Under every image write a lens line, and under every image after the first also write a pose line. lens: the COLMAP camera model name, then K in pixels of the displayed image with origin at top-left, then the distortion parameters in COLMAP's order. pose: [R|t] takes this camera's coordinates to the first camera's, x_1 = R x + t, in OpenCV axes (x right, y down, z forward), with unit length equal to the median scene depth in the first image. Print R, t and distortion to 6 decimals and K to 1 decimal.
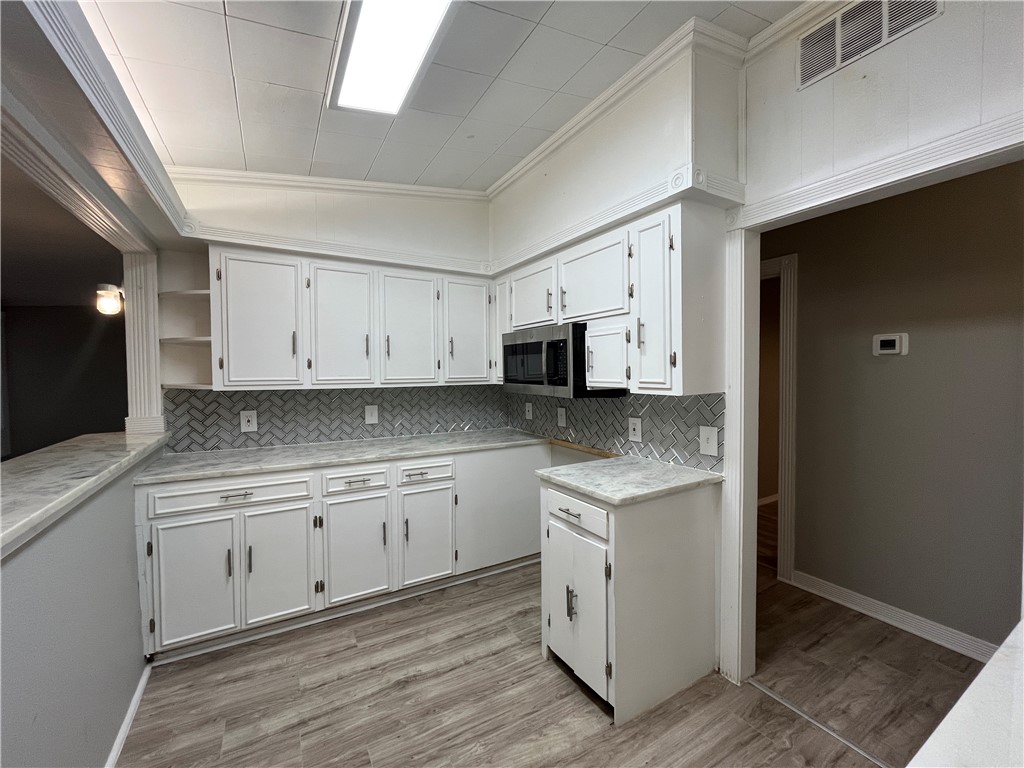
lens RADIAL K [[413.5, 0, 509.9], [0, 413.5, 380.7], [0, 0, 1]] dist [0.000205, 0.000137]
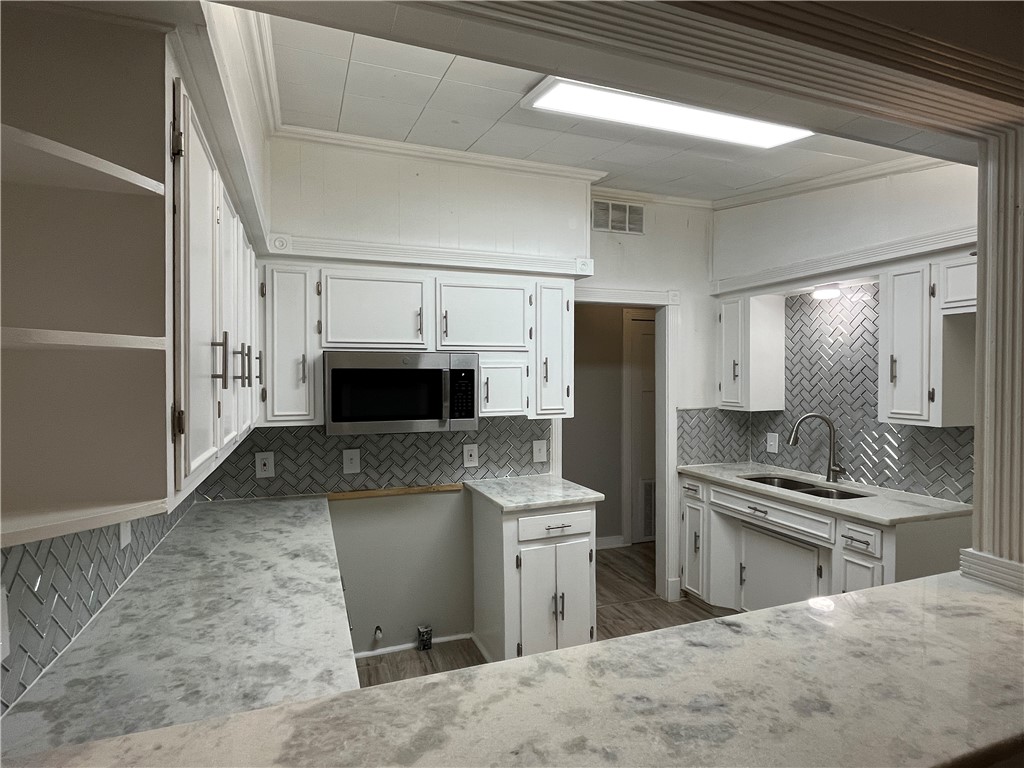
lens RADIAL K [[545.7, 0, 510.6], [0, 545.7, 381.1], [0, 0, 1]] dist [0.000241, -0.000228]
pose [[0.164973, -0.005496, 0.986283, -1.117933], [0.029245, 0.999572, 0.000678, -0.072752], [-0.985864, 0.028732, 0.165063, 0.711489]]
